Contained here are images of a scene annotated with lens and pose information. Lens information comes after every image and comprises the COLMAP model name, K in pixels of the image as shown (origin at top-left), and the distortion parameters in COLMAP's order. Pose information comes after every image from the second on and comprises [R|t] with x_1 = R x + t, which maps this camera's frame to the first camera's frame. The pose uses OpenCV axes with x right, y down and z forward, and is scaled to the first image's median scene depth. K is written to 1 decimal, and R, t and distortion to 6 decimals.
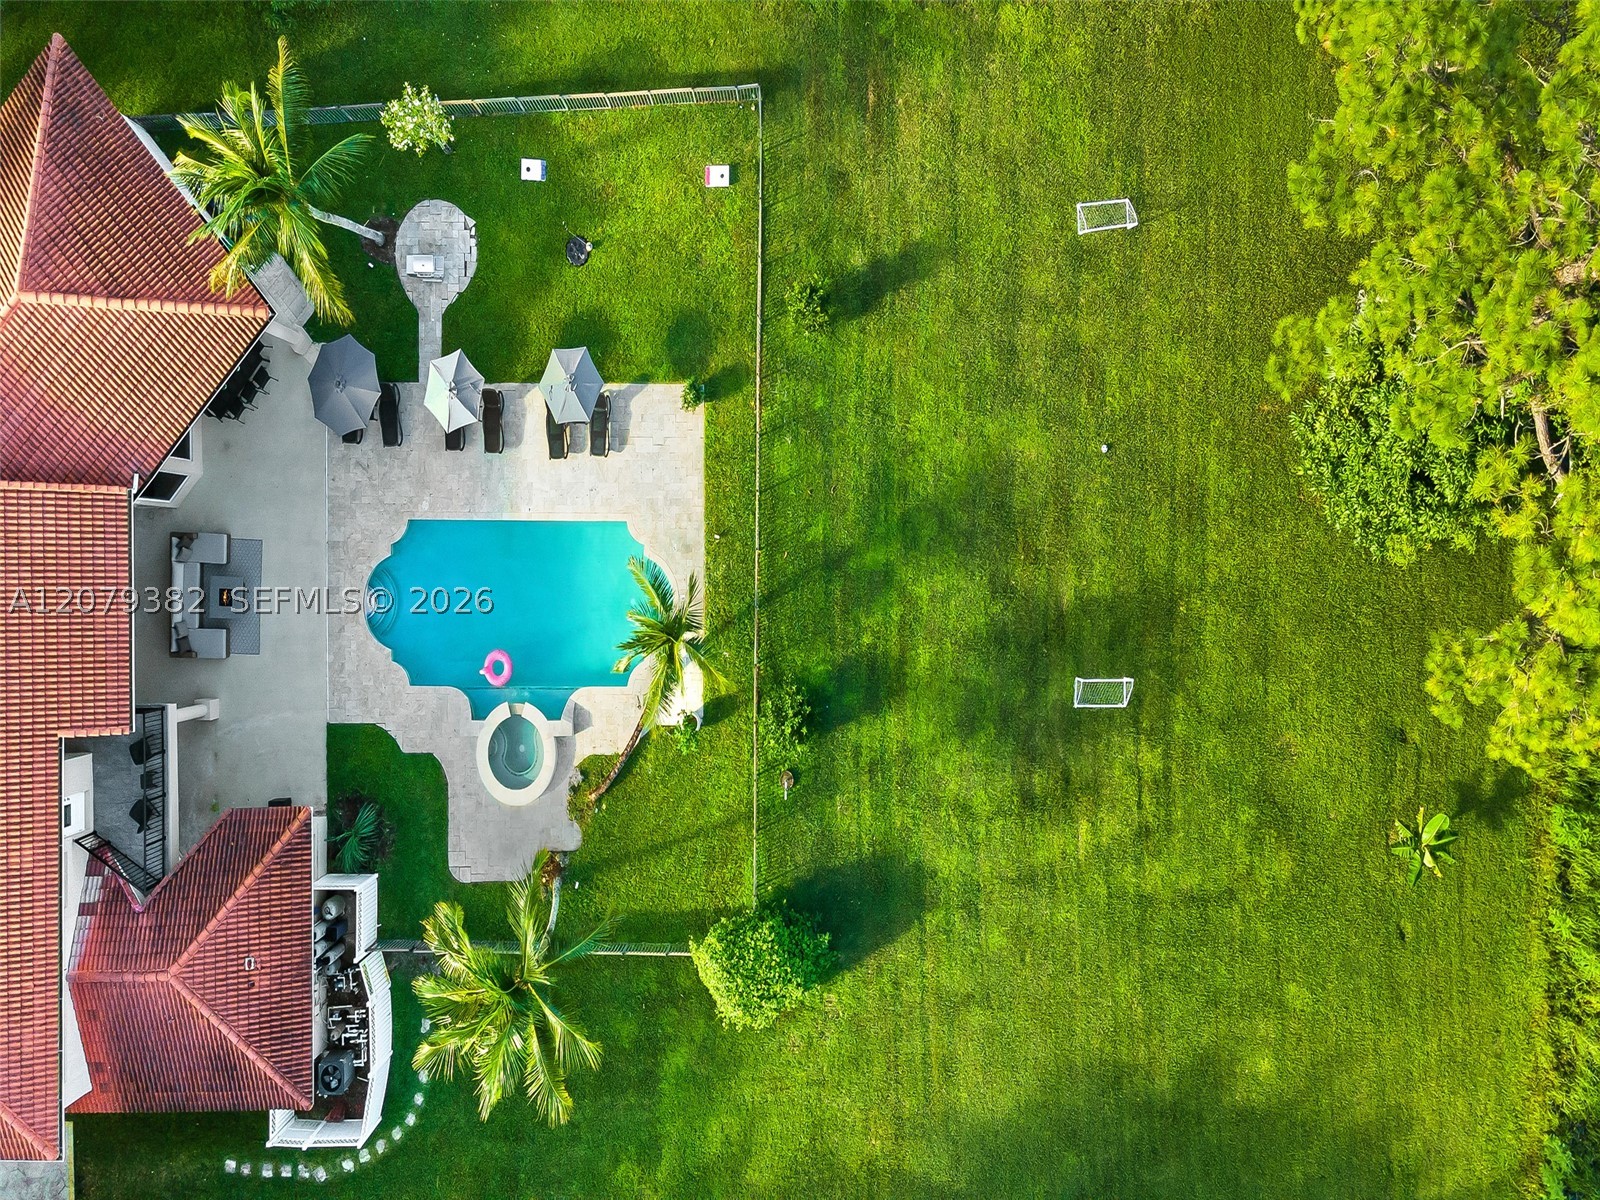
lens RADIAL K [[1123.3, 0, 800.0], [0, 1123.3, 600.0], [0, 0, 1]] dist [0.059633, -0.043546]
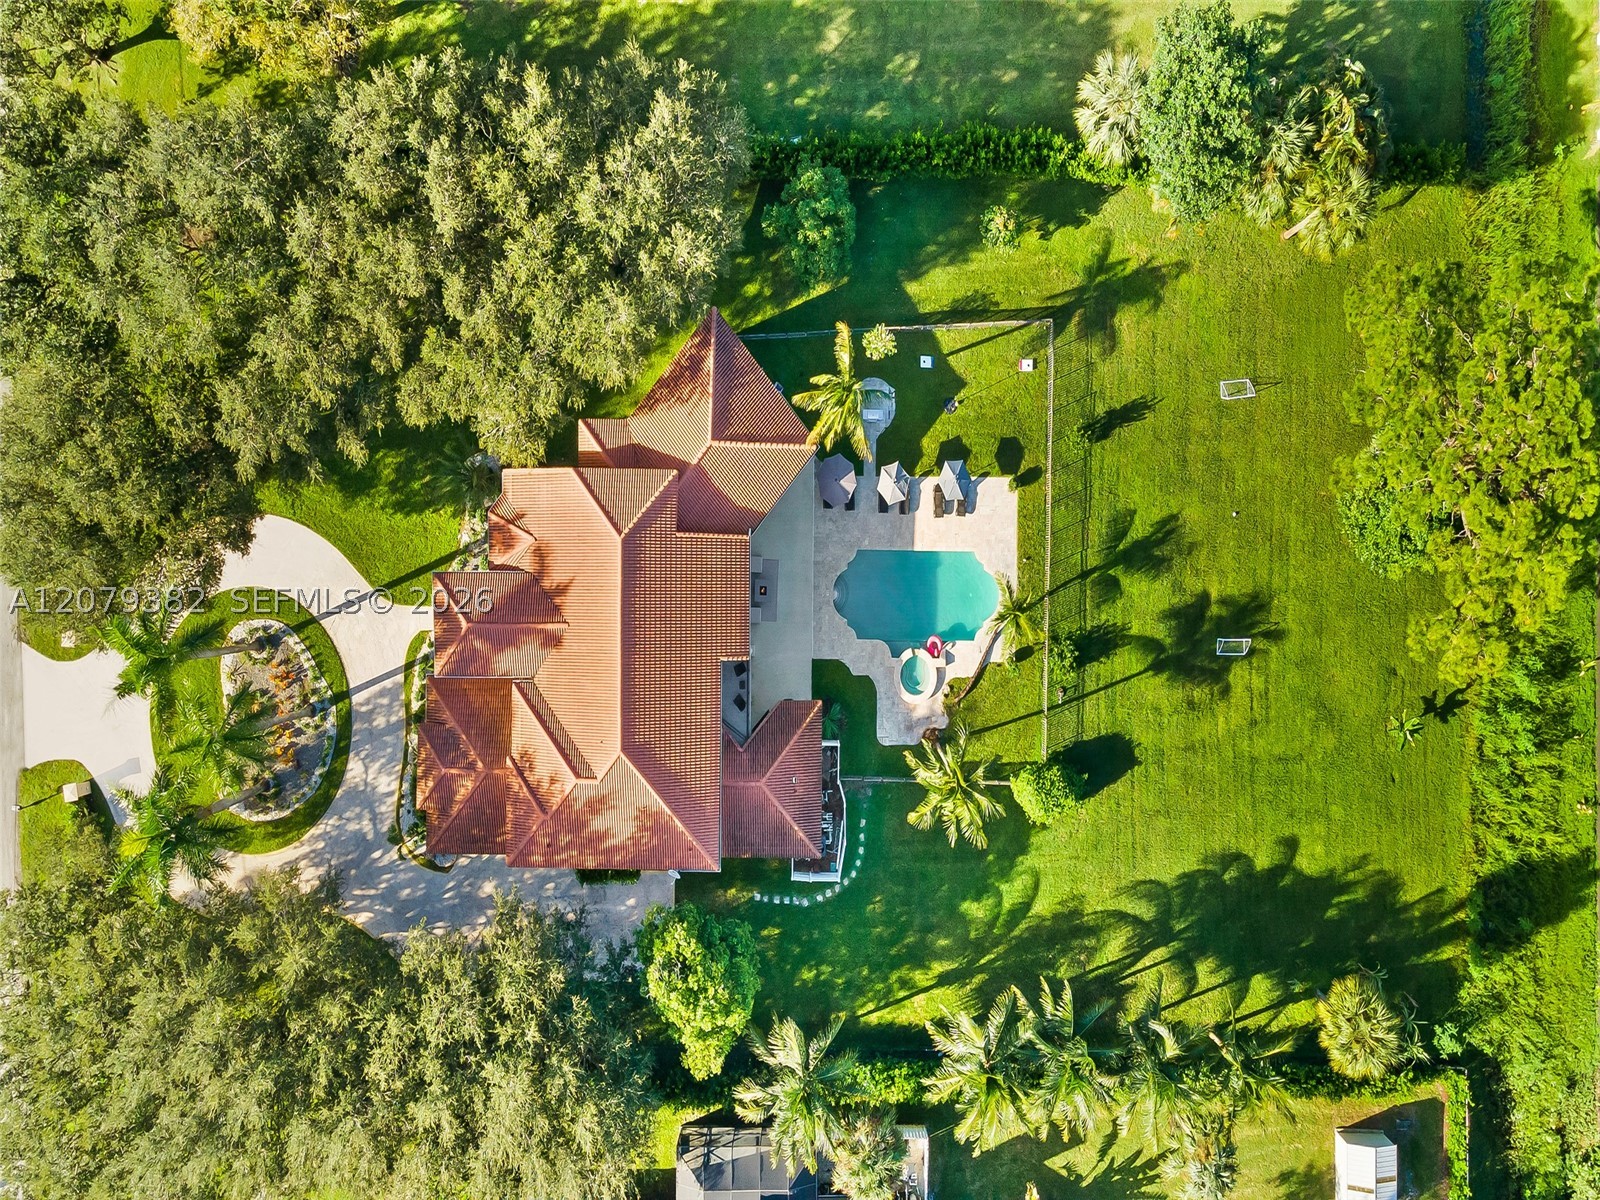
lens RADIAL K [[1133.2, 0, 801.6], [0, 1133.2, 588.8], [0, 0, 1]] dist [0.062676, -0.055645]
pose [[0.999916, 0.009157, 0.009194, -0.453546], [-0.009164, 0.999958, 0.000705, -0.007205], [-0.009188, -0.000789, 0.999957, -0.857387]]
